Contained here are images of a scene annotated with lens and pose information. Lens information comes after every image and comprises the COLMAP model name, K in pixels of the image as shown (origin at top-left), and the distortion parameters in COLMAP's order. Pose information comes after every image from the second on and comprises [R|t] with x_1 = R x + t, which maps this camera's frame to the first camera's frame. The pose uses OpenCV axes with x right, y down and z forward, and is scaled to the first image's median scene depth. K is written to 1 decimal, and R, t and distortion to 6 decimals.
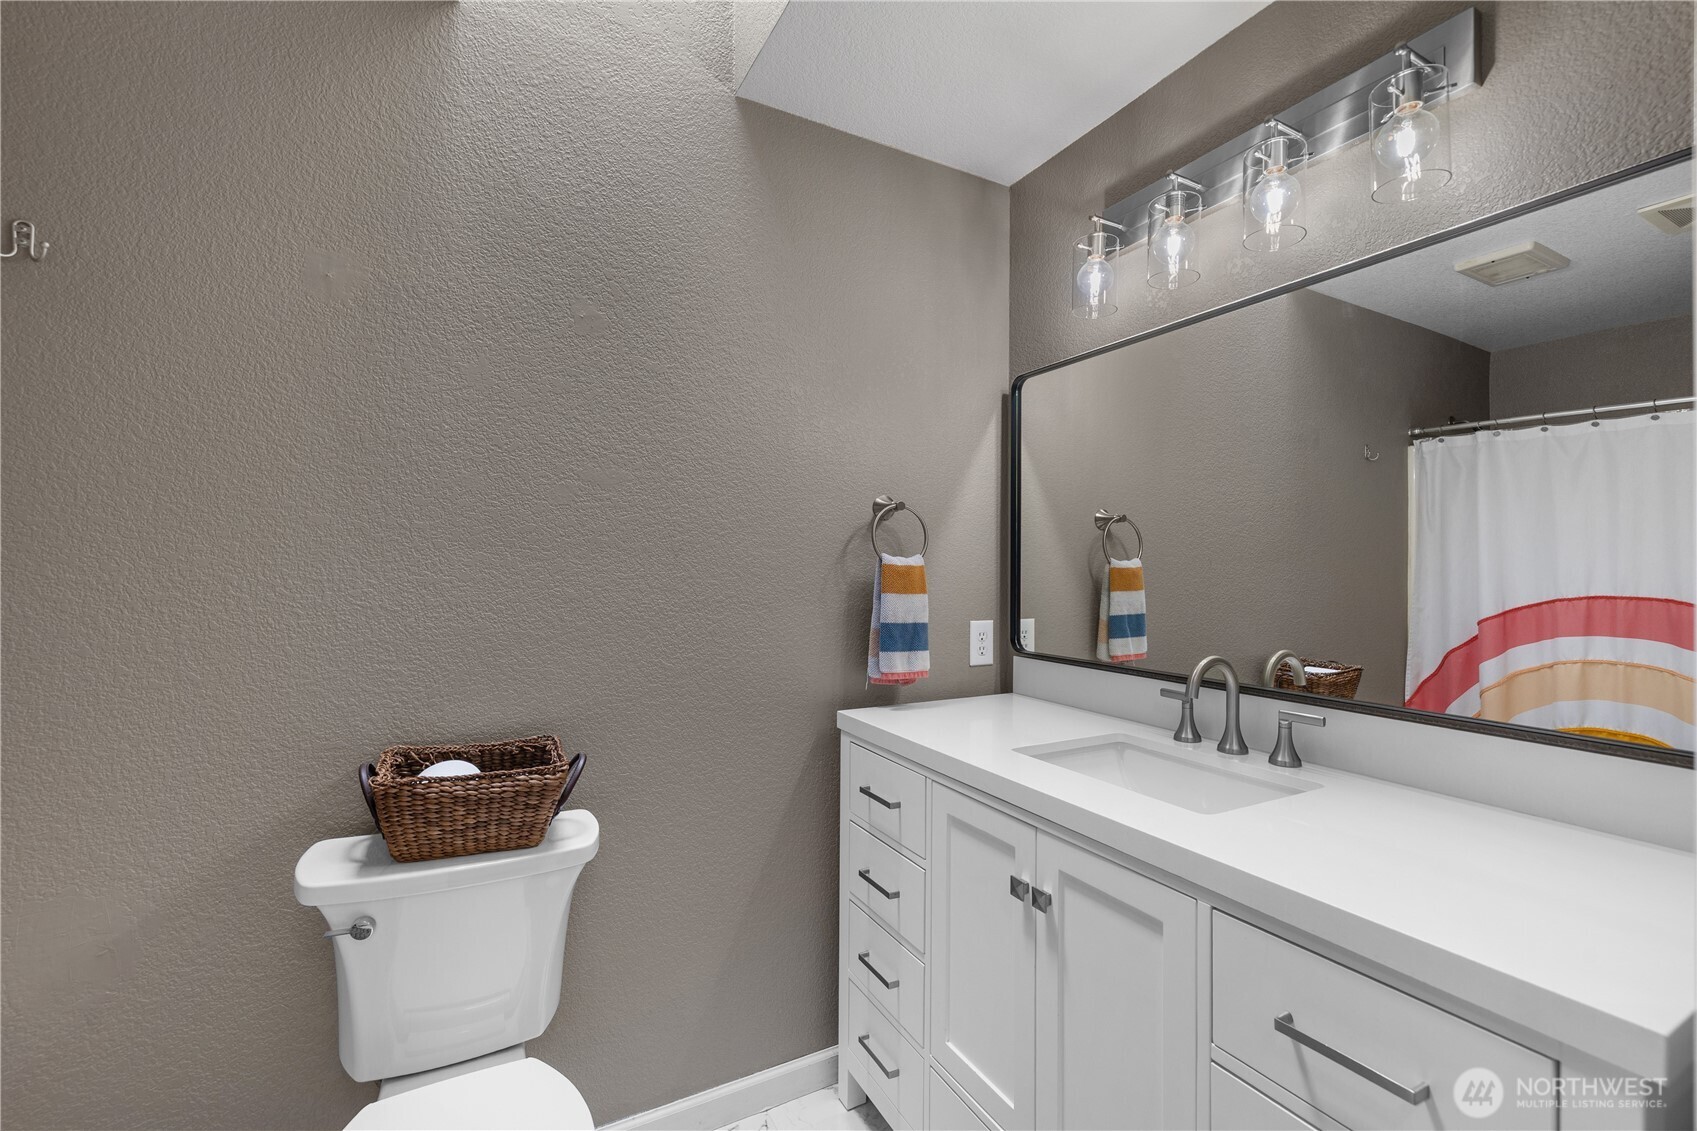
lens RADIAL K [[727.7, 0, 855.8], [0, 727.7, 565.5], [0, 0, 1]] dist [0.002804, 0.000118]
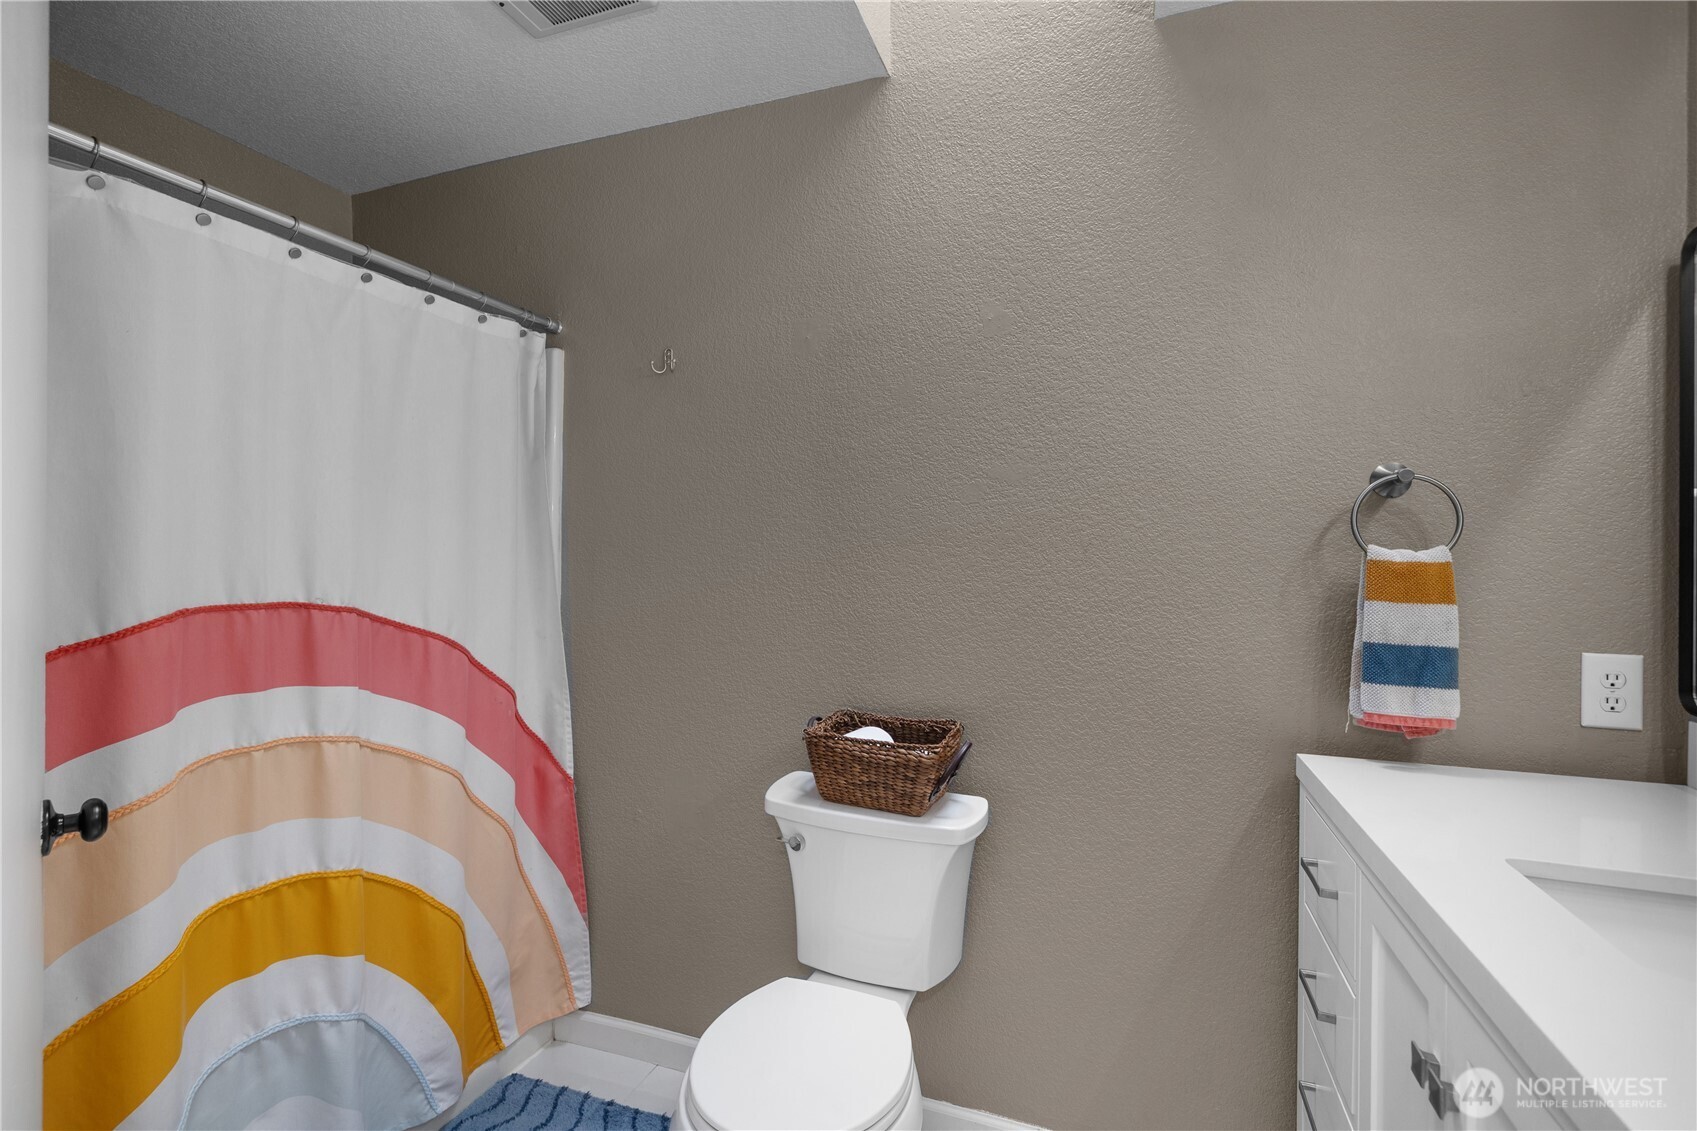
lens RADIAL K [[764.9, 0, 850.4], [0, 764.9, 563.1], [0, 0, 1]] dist [-0.002044, -0.000578]
pose [[0.654257, 0.002275, -0.756269, 0.313689], [-0.002975, 0.999995, 0.000435, 0.003041], [0.756266, 0.001965, 0.654261, 0.145737]]
